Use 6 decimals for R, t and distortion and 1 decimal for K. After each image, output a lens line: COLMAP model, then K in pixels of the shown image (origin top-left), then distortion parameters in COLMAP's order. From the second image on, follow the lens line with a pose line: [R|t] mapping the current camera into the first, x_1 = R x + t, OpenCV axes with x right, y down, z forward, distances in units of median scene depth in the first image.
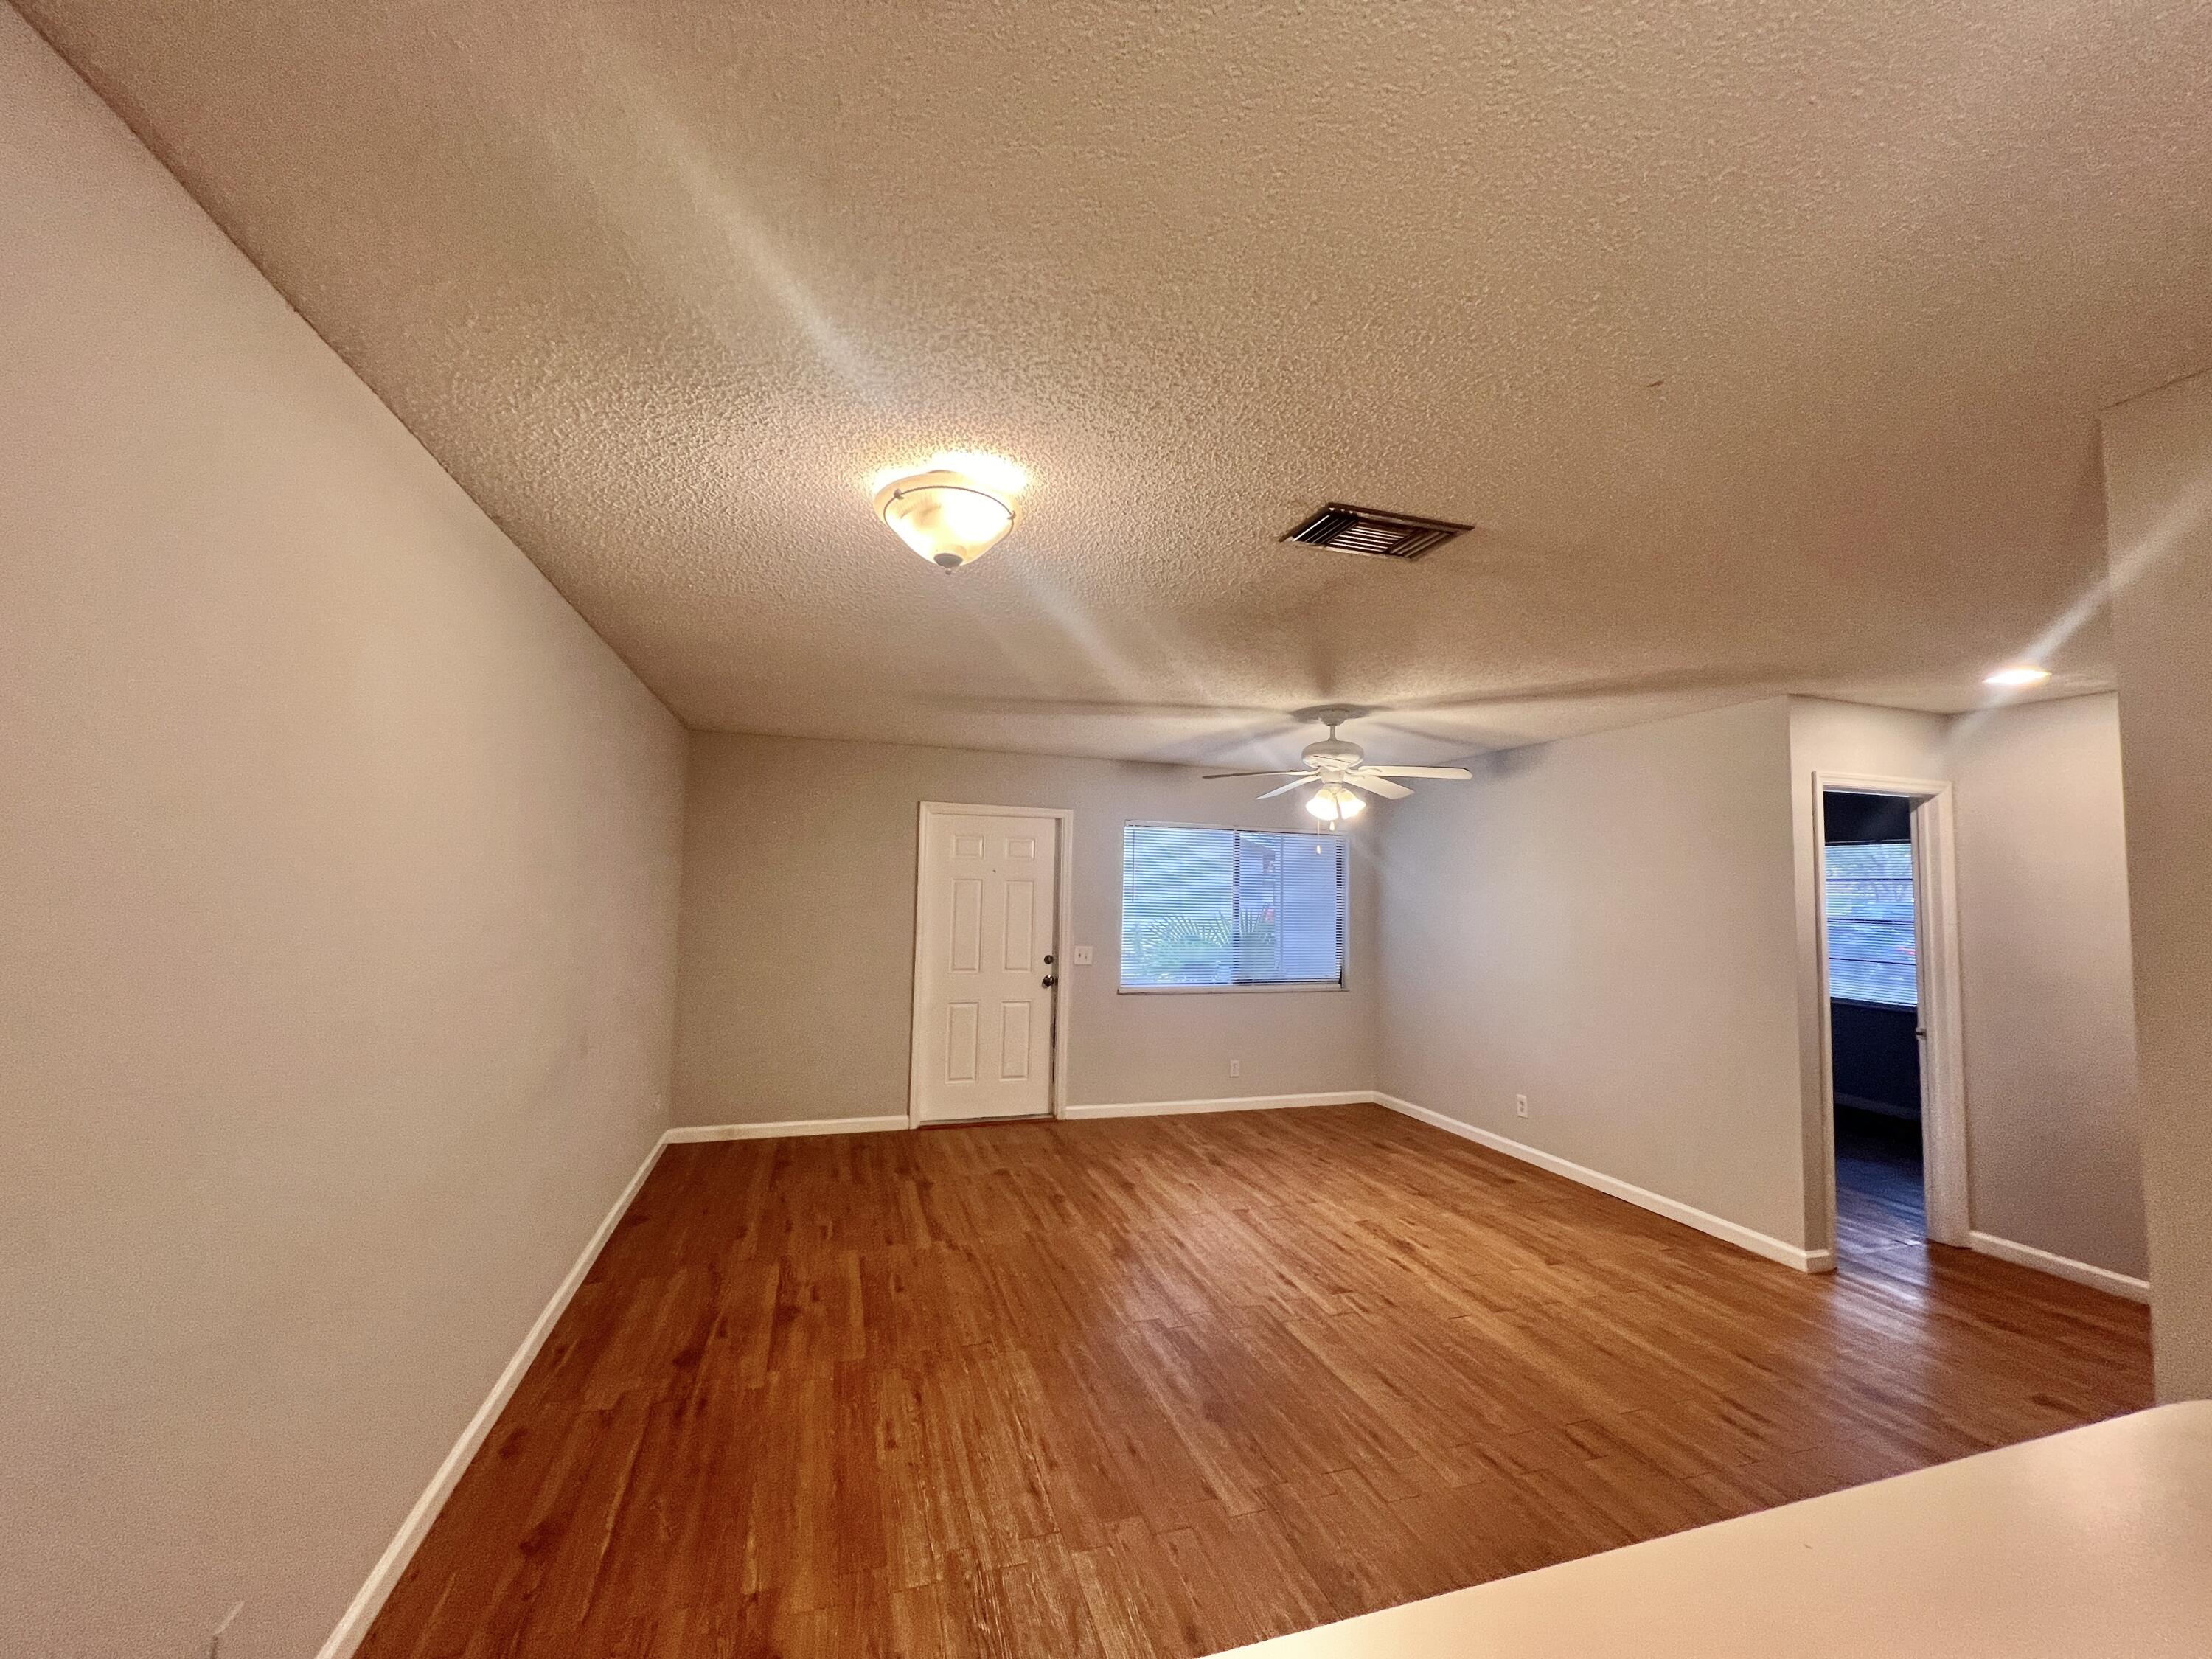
lens RADIAL K [[883.7, 0, 1106.0], [0, 883.7, 829.5], [0, 0, 1]] dist [0.002209, 0.000197]
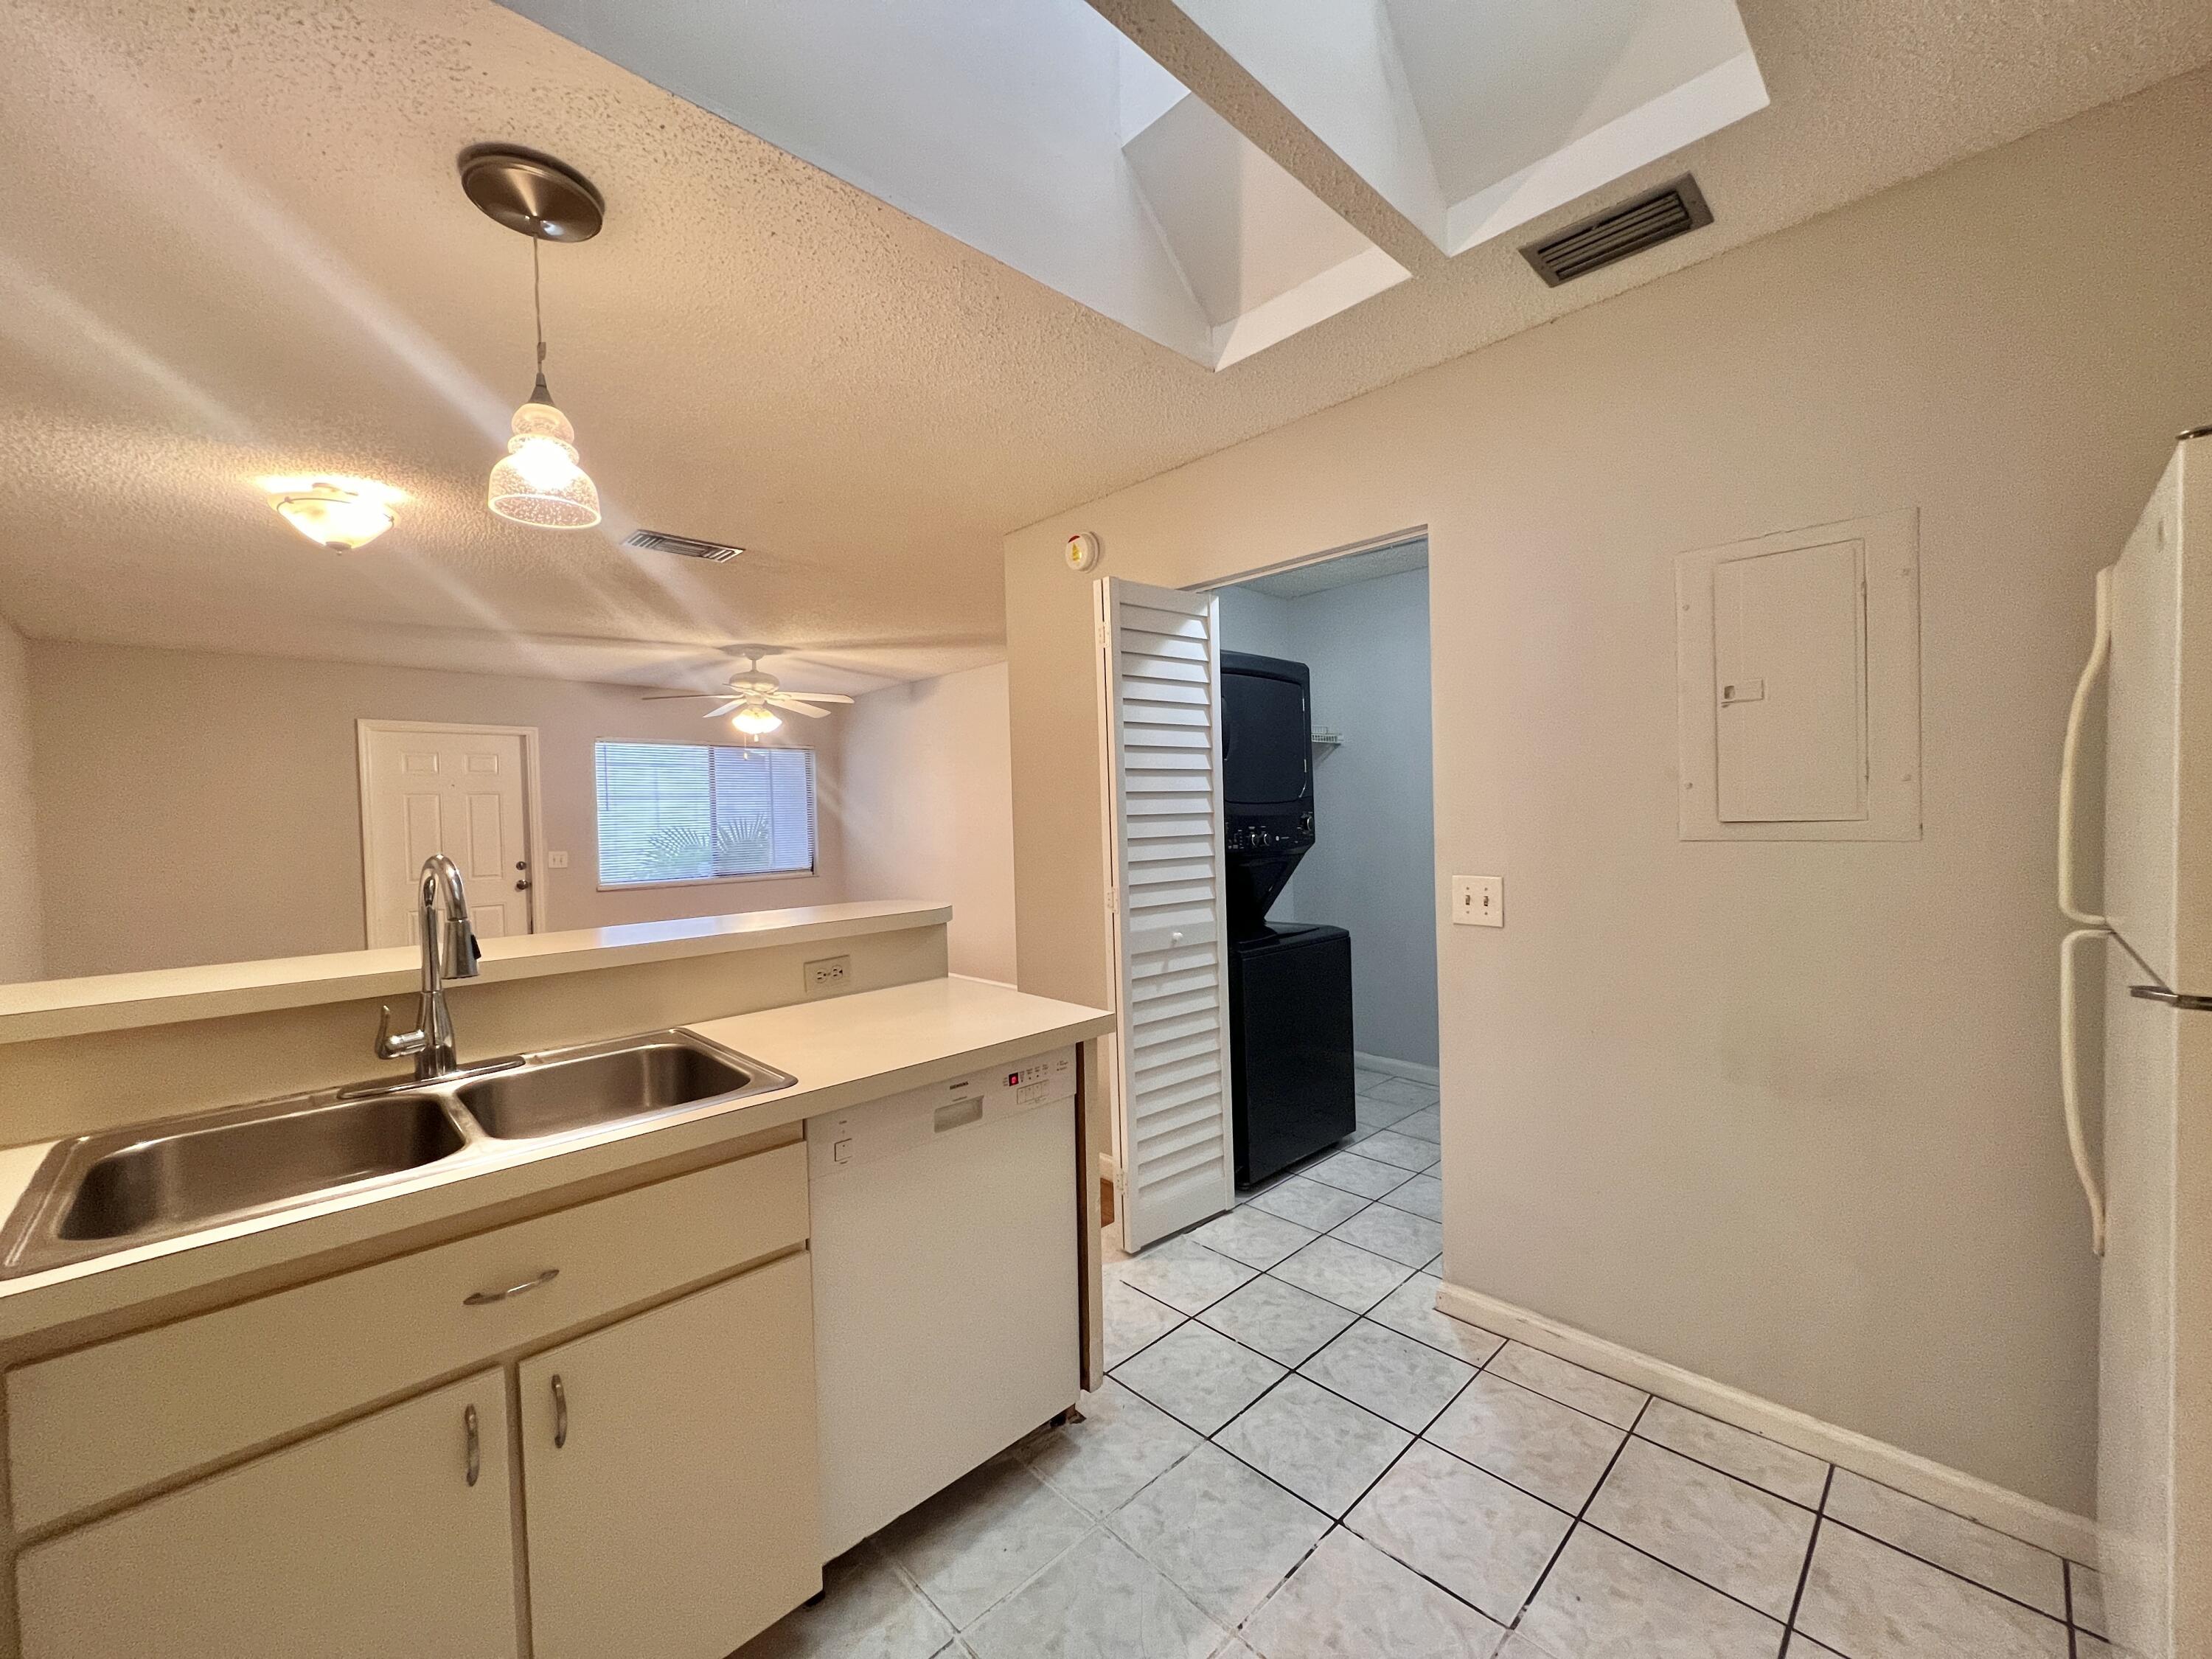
lens RADIAL K [[883.7, 0, 1106.0], [0, 883.7, 829.5], [0, 0, 1]] dist [0.002209, 0.000197]
pose [[0.889452, -0.052771, 0.453972, 0.105612], [0.013882, 0.995973, 0.088575, 0.020522], [-0.456818, -0.072481, 0.886603, -0.369588]]
